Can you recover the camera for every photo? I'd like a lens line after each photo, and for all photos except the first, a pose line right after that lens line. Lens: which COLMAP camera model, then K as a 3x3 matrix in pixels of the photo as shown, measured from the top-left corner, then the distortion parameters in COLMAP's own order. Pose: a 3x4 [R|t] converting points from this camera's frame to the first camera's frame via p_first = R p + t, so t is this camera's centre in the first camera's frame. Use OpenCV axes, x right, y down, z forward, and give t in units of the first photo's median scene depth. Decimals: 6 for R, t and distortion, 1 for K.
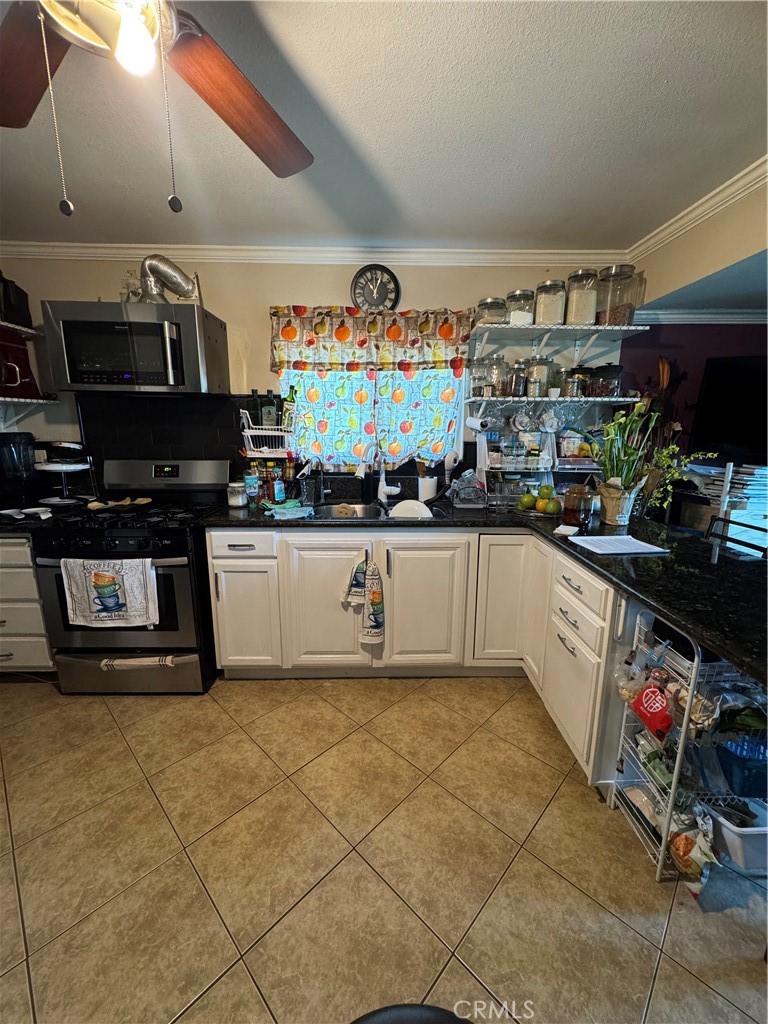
lens RADIAL K [[411.6, 0, 384.4], [0, 411.6, 509.8], [0, 0, 1]] dist [-0.001488, -0.000125]
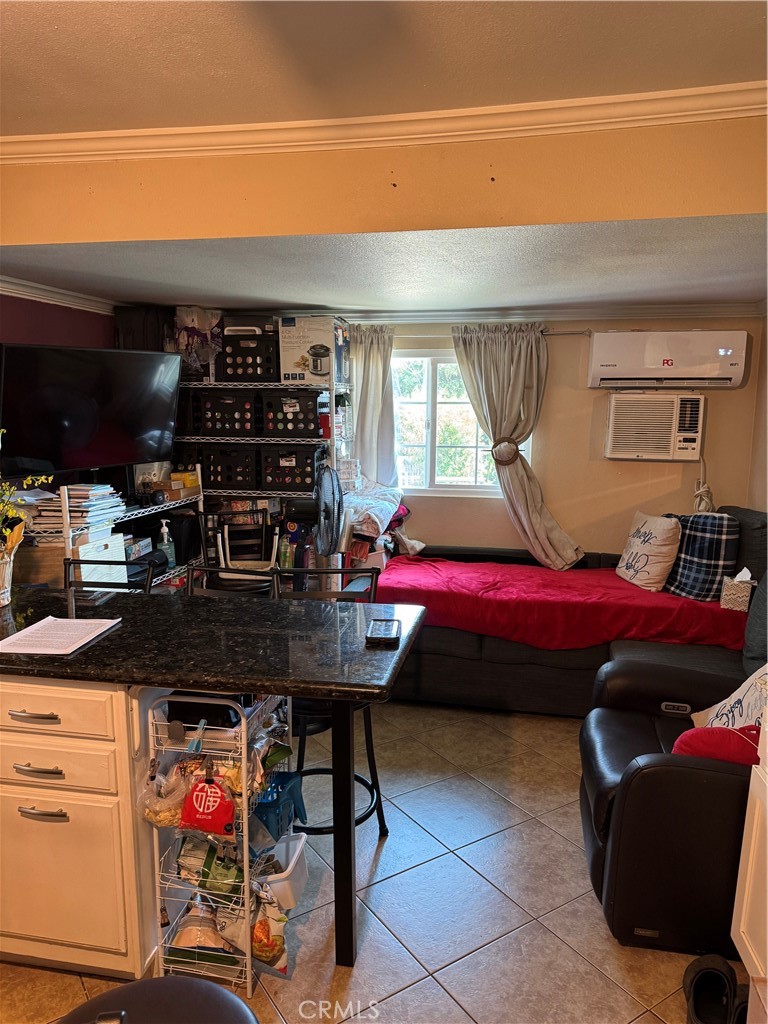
lens RADIAL K [[722.0, 0, 385.0], [0, 722.0, 514.0], [0, 0, 1]] dist [-0.000764, -0.001062]
pose [[0.206985, -0.157152, 0.965640, -0.494047], [0.196655, 0.973552, 0.116287, -0.157662], [-0.958376, 0.165829, 0.232415, 0.210371]]
